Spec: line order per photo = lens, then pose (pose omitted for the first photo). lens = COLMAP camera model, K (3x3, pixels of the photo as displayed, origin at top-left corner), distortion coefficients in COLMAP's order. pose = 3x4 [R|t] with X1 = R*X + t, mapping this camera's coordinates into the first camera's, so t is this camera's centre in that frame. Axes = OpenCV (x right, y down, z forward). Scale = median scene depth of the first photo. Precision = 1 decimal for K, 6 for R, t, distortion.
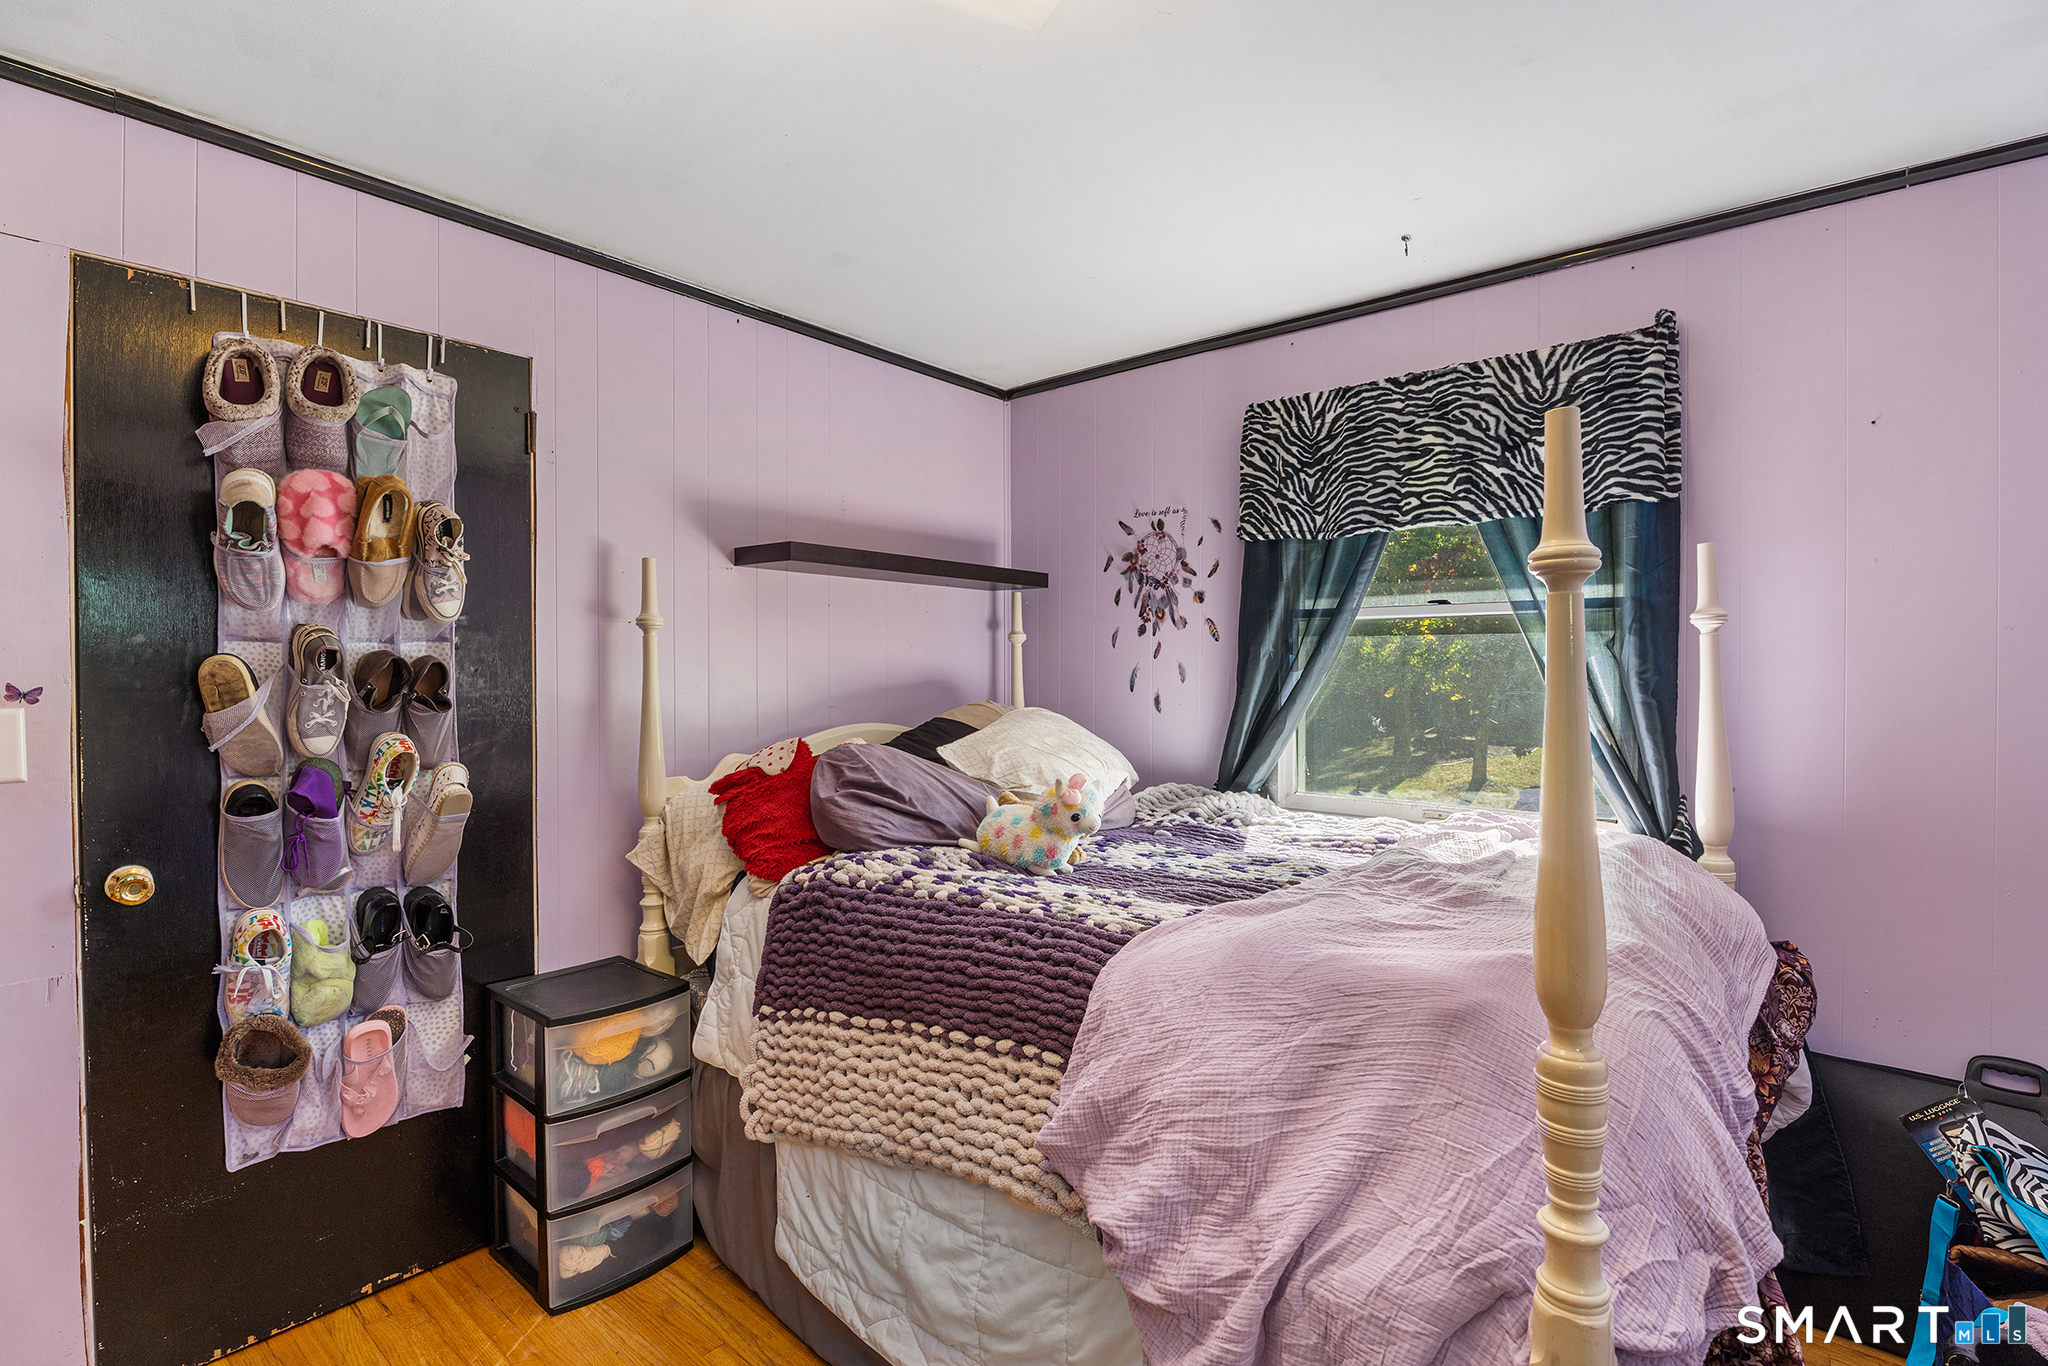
lens RADIAL K [[940.4, 0, 1020.7], [0, 940.4, 688.9], [0, 0, 1]] dist [-0.006319, 0.000073]
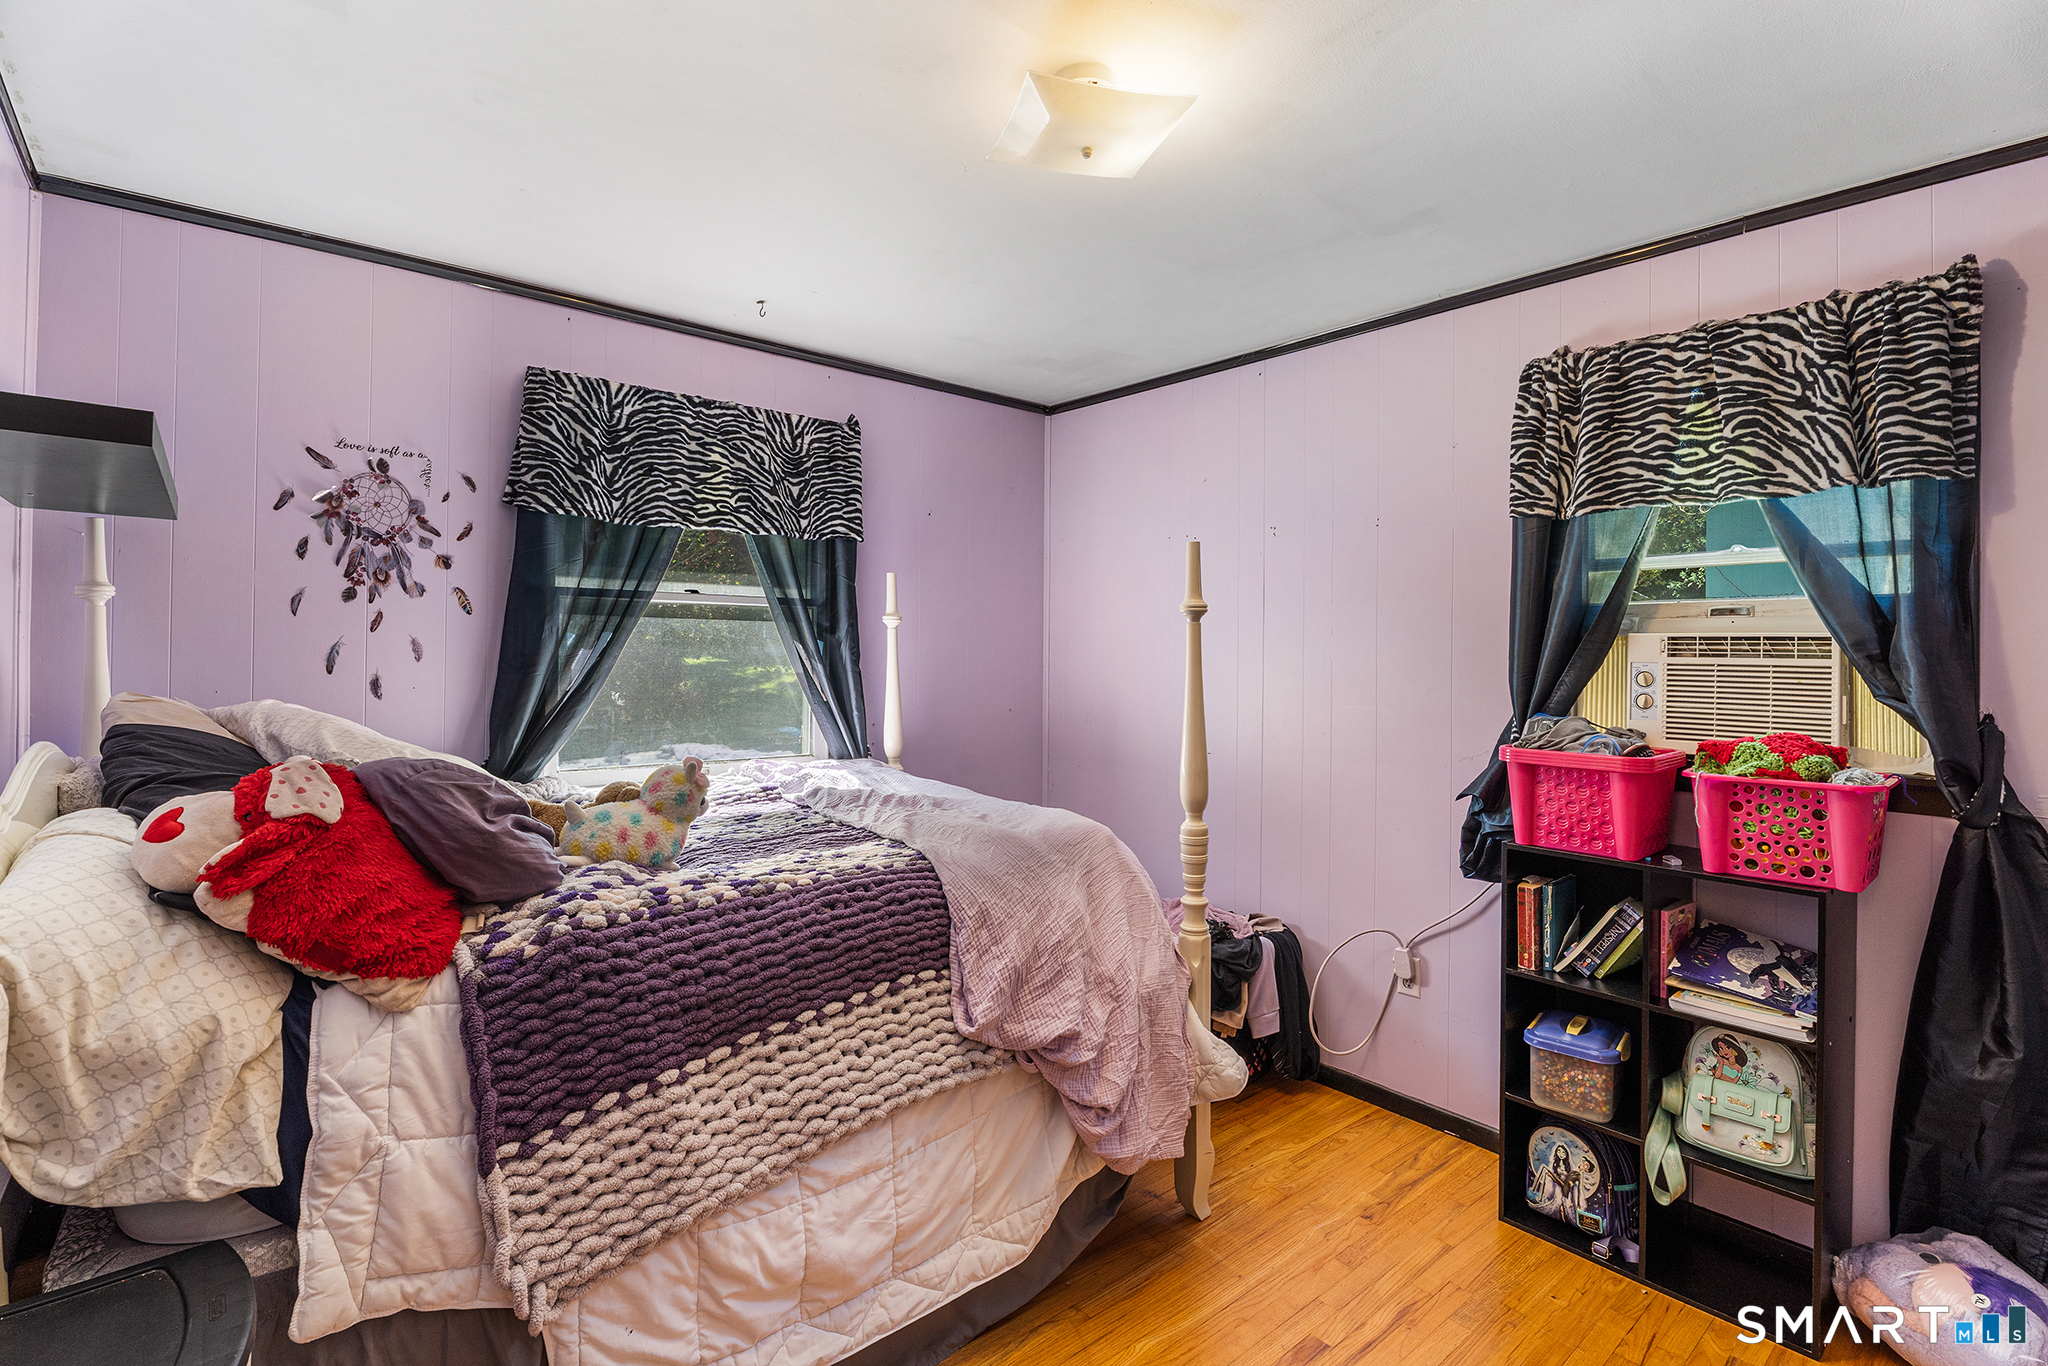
lens RADIAL K [[940.4, 0, 1019.2], [0, 940.4, 660.9], [0, 0, 1]] dist [-0.006319, 0.000073]
pose [[0.181654, -0.009950, 0.983312, -0.658701], [0.009279, 0.999922, 0.008404, -0.011104], [-0.983319, 0.007597, 0.181732, 0.386398]]
